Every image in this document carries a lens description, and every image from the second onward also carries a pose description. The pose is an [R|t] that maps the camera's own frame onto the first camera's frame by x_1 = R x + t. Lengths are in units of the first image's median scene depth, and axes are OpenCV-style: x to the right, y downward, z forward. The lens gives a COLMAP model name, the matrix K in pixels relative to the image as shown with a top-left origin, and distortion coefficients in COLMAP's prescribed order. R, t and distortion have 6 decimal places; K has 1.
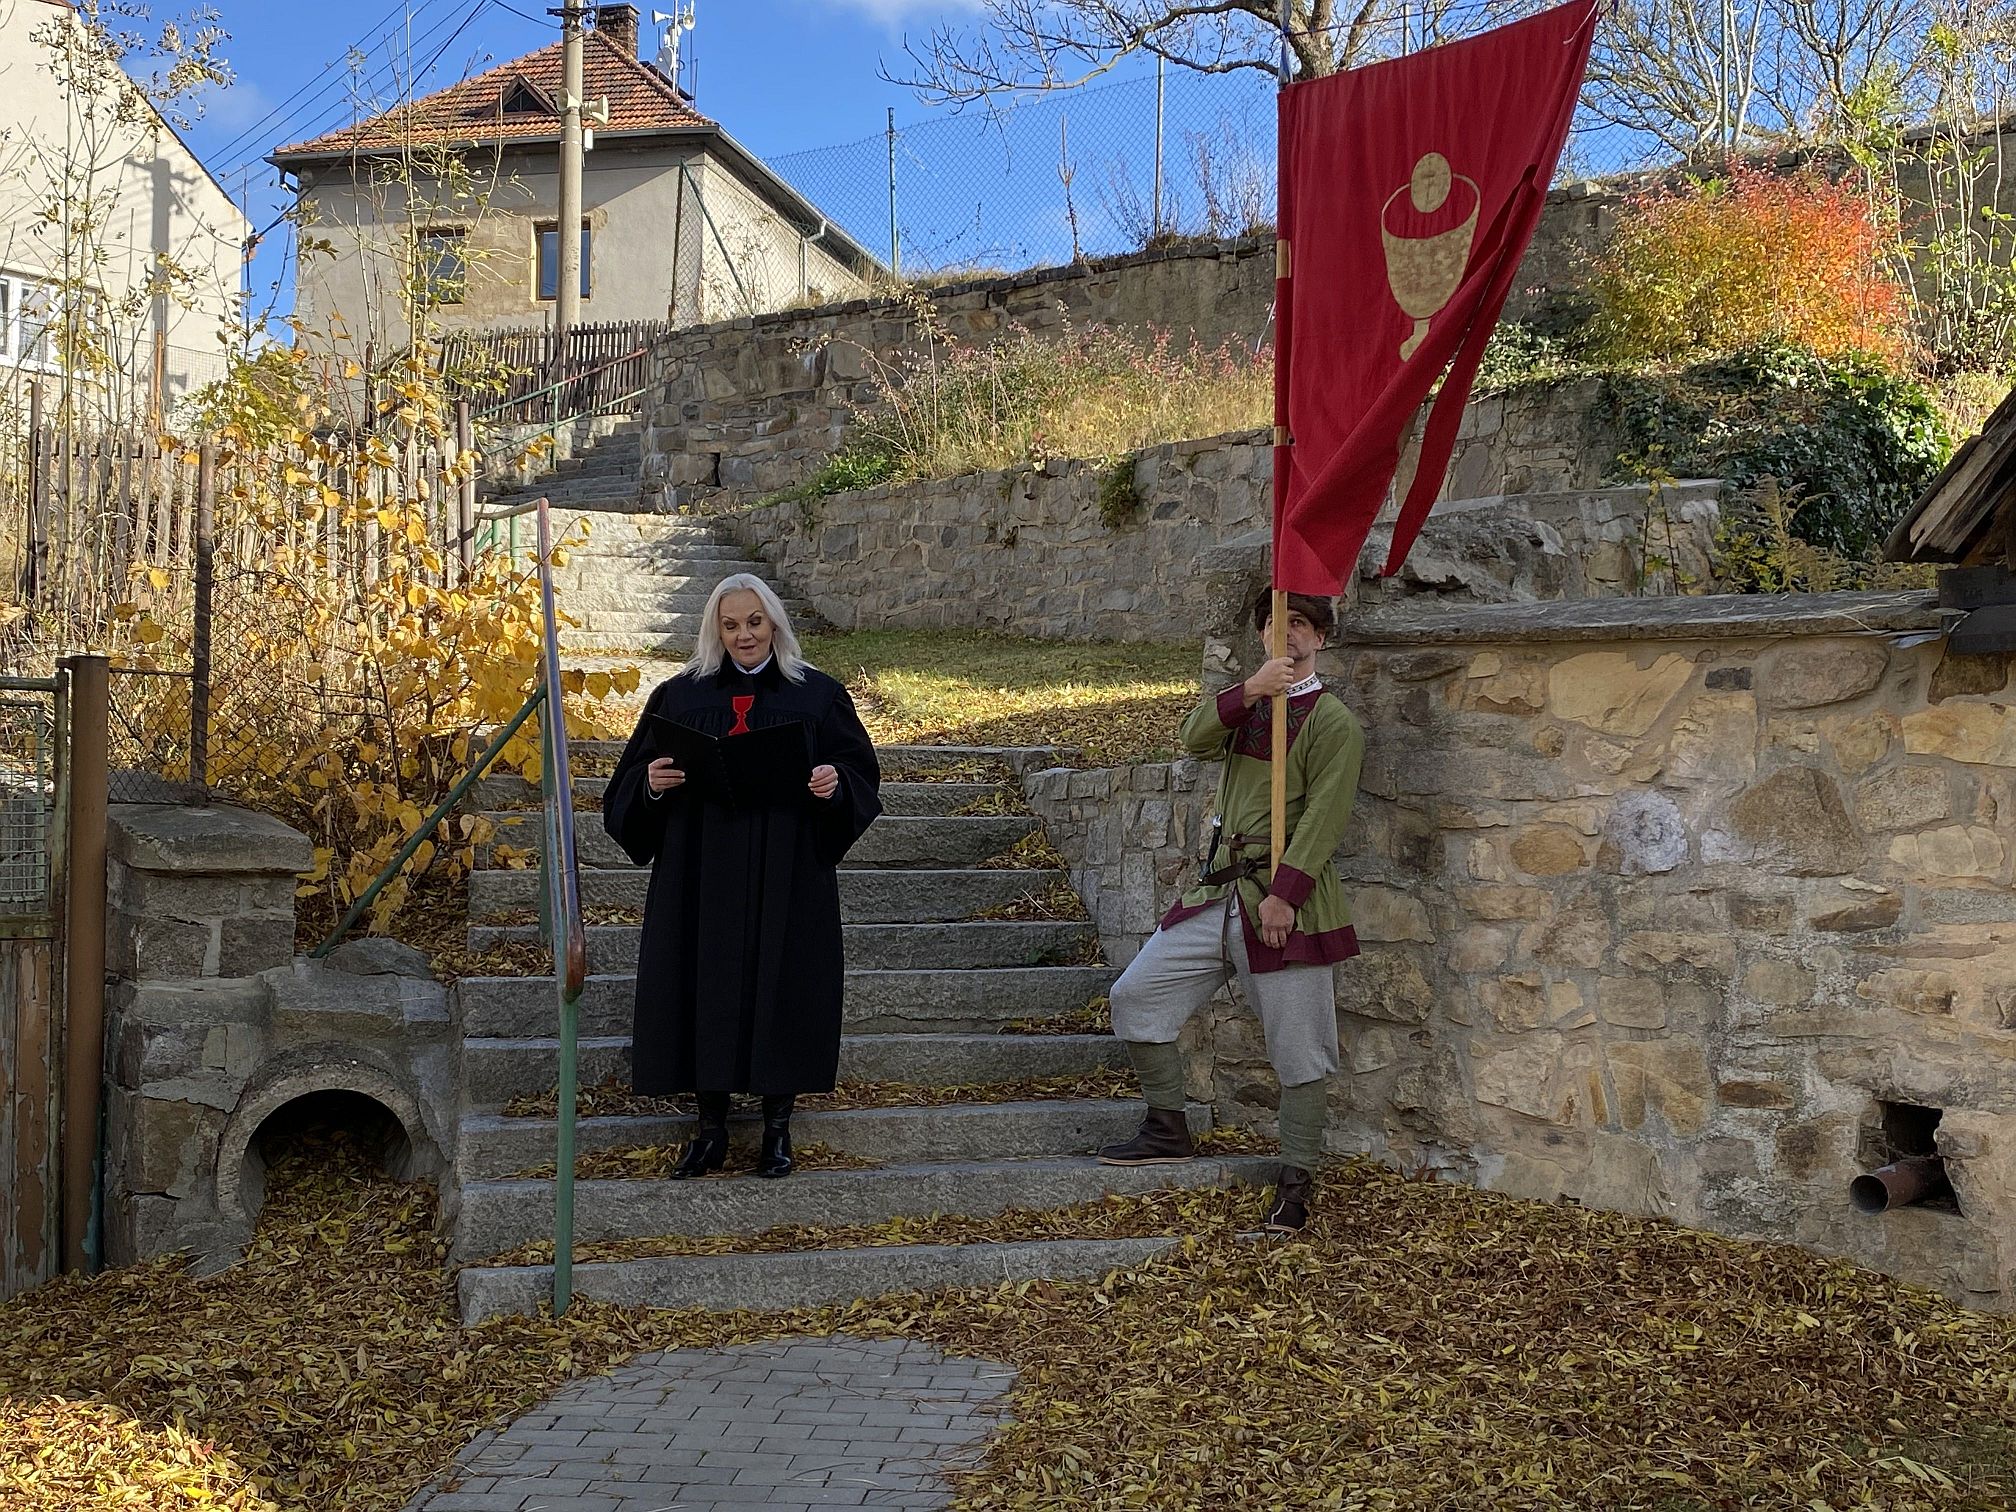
lens RADIAL K [[2424.9, 0, 1015.3], [0, 2424.9, 772.8], [0, 0, 1]] dist [0.061168, 0.000000]
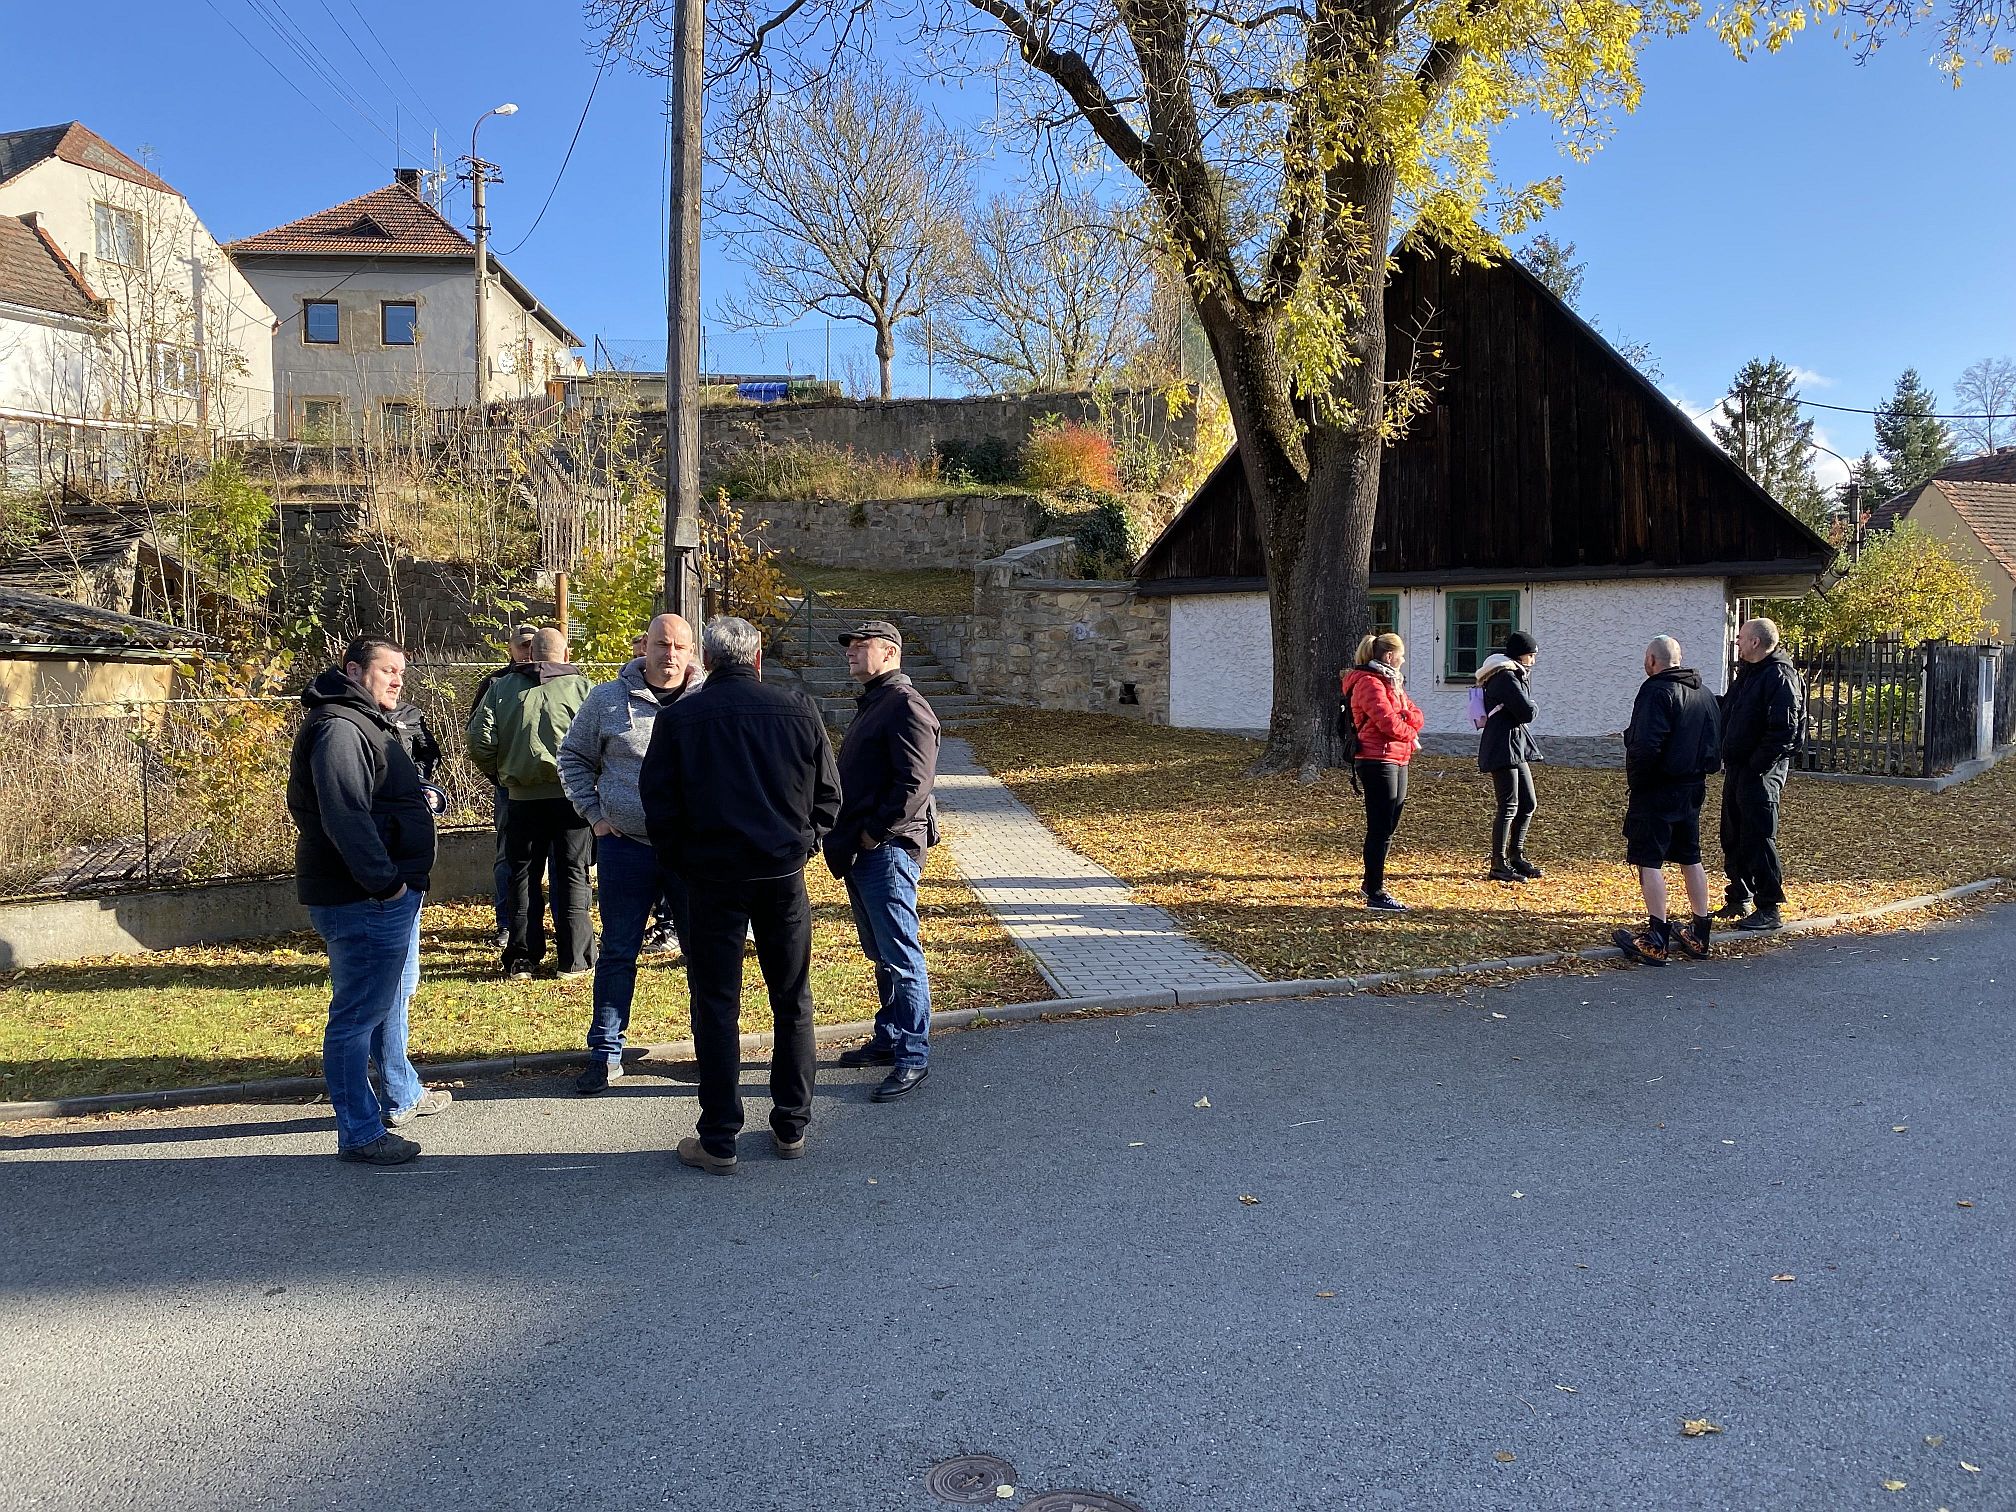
lens RADIAL K [[1529.4, 0, 1008.6], [0, 1529.4, 763.1], [0, 0, 1]] dist [0.061438, -0.030758]
pose [[0.952957, -0.024775, 0.302090, -0.796635], [-0.006502, 0.994753, 0.102094, -0.024535], [-0.303035, -0.099256, 0.947797, -1.858696]]
